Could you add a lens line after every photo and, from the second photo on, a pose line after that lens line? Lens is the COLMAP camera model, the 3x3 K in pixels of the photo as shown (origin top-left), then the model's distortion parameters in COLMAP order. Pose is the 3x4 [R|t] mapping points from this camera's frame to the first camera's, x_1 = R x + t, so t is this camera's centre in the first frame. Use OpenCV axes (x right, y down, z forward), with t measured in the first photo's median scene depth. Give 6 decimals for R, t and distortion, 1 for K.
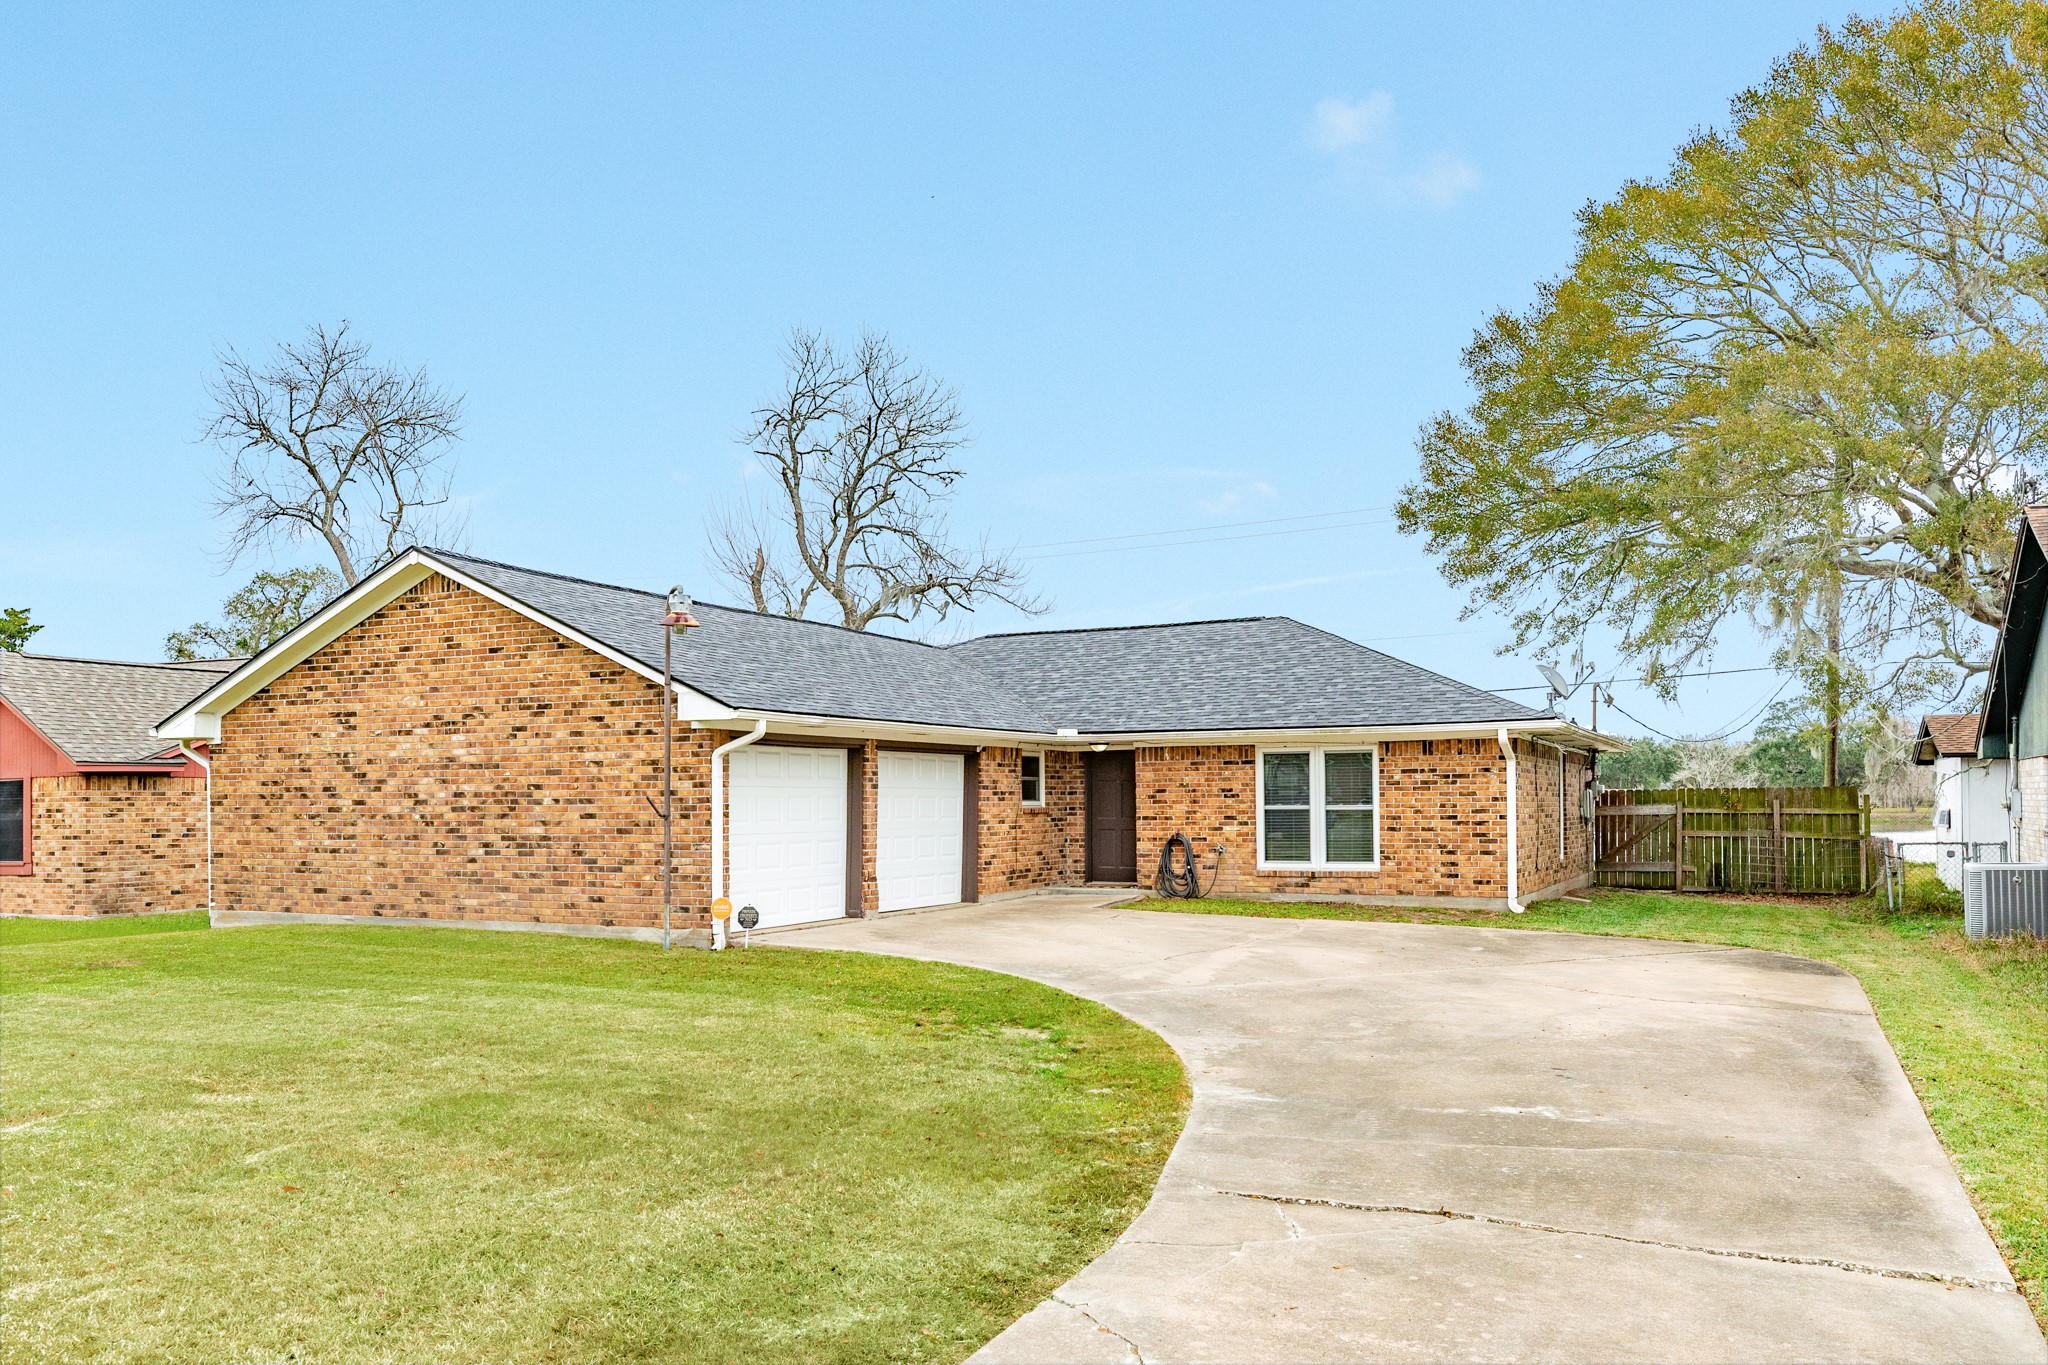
lens RADIAL K [[1803.0, 0, 1024.0], [0, 1803.0, 682.5], [0, 0, 1]] dist [0.007209, 0.005676]
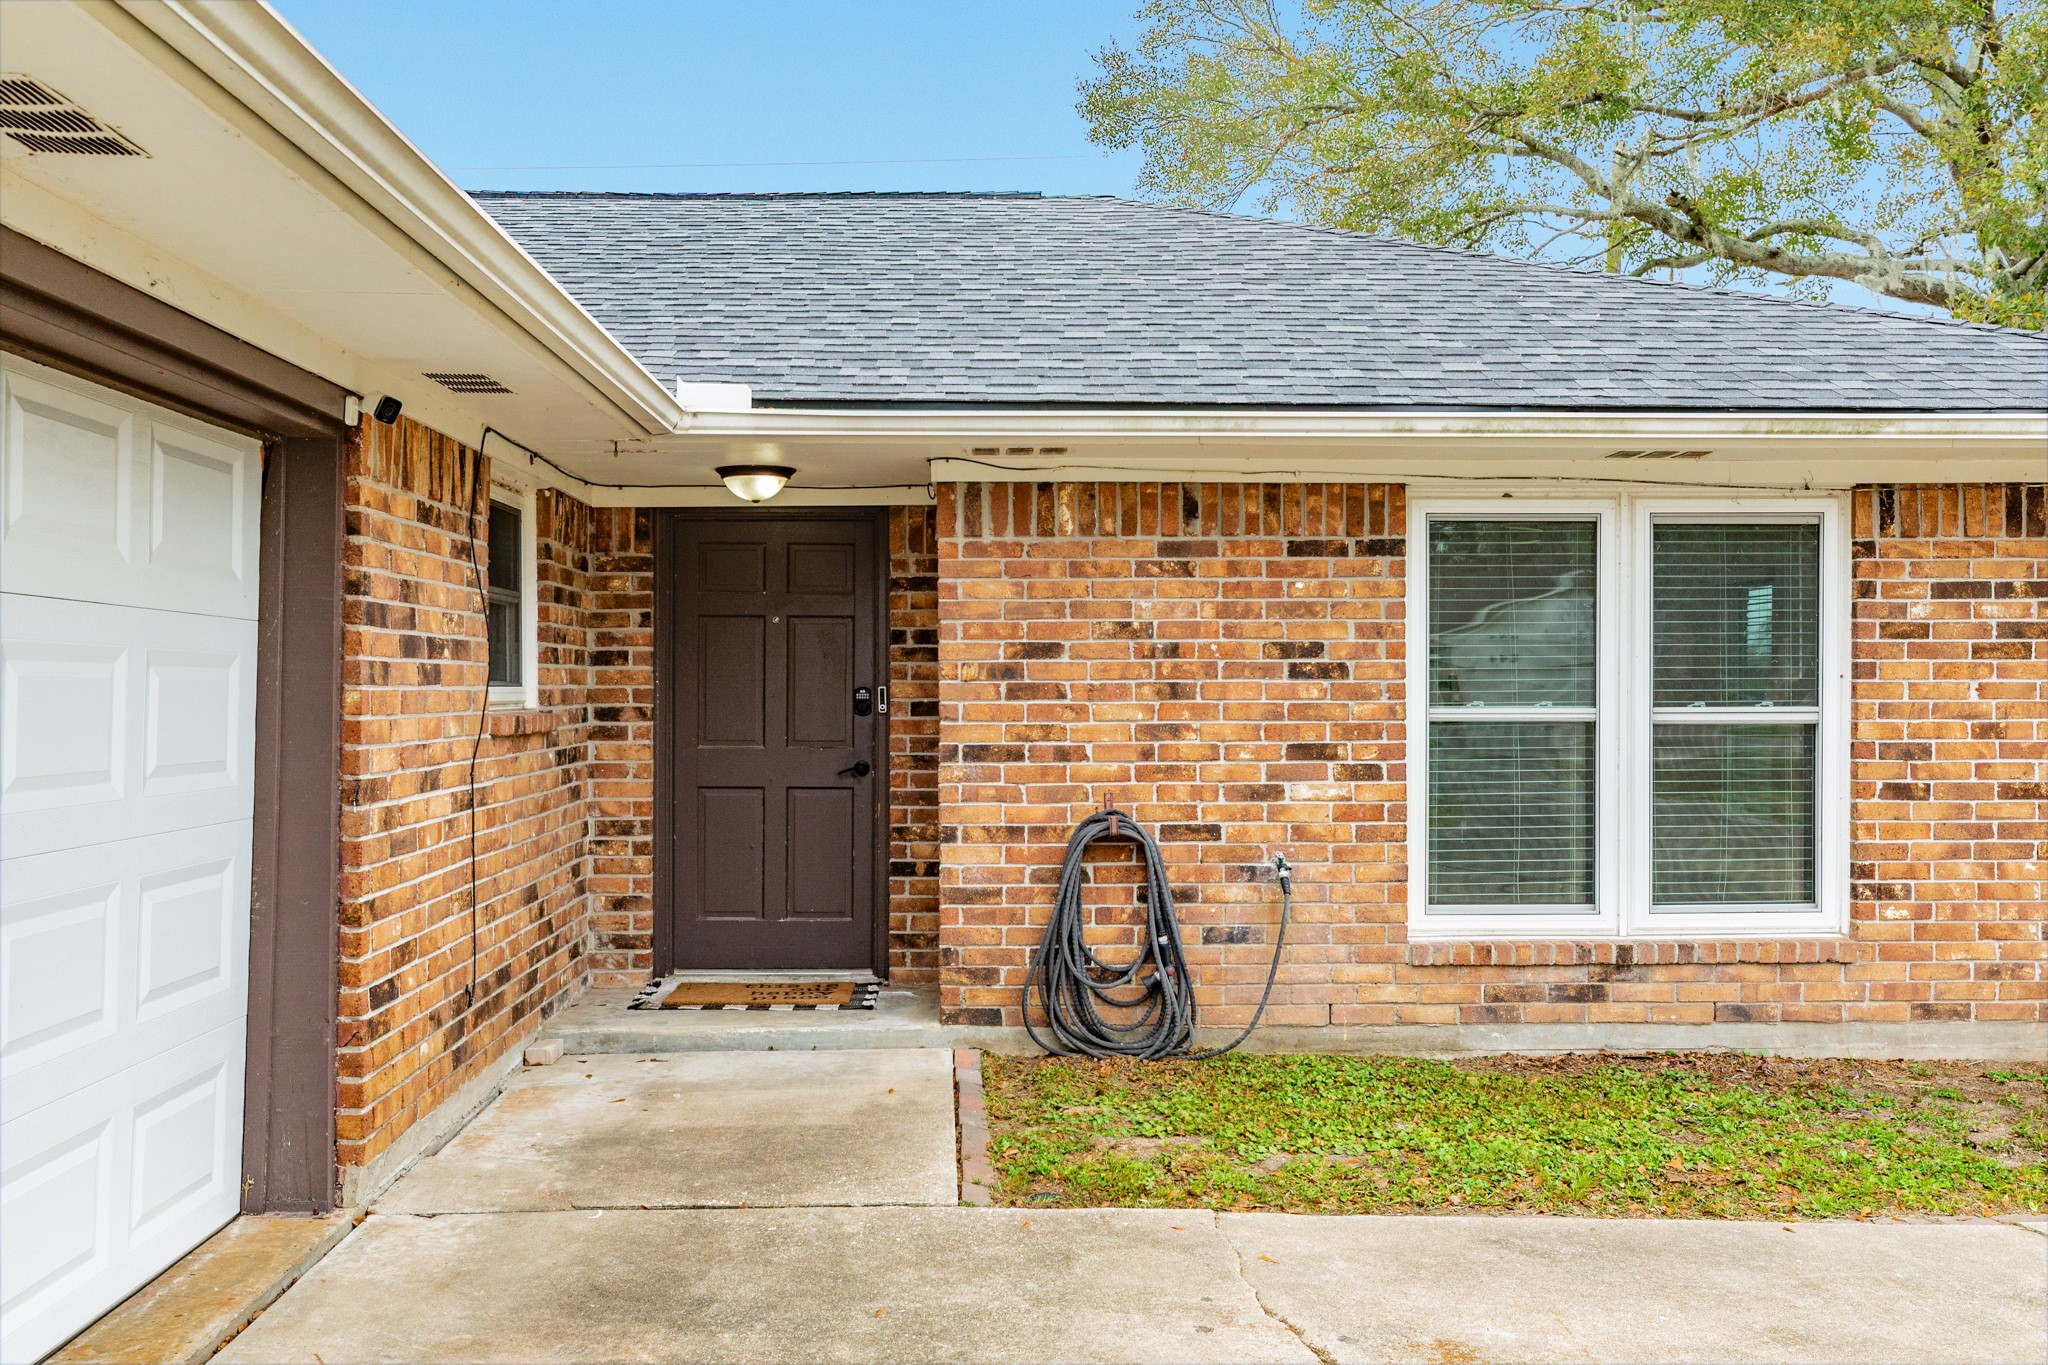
lens RADIAL K [[1803.0, 0, 1024.0], [0, 1803.0, 682.5], [0, 0, 1]] dist [0.007209, 0.005676]
pose [[0.881929, 0.007976, 0.471315, -0.051614], [-0.036517, 0.998008, 0.051441, 0.052413], [-0.469966, -0.062579, 0.880463, 0.784731]]
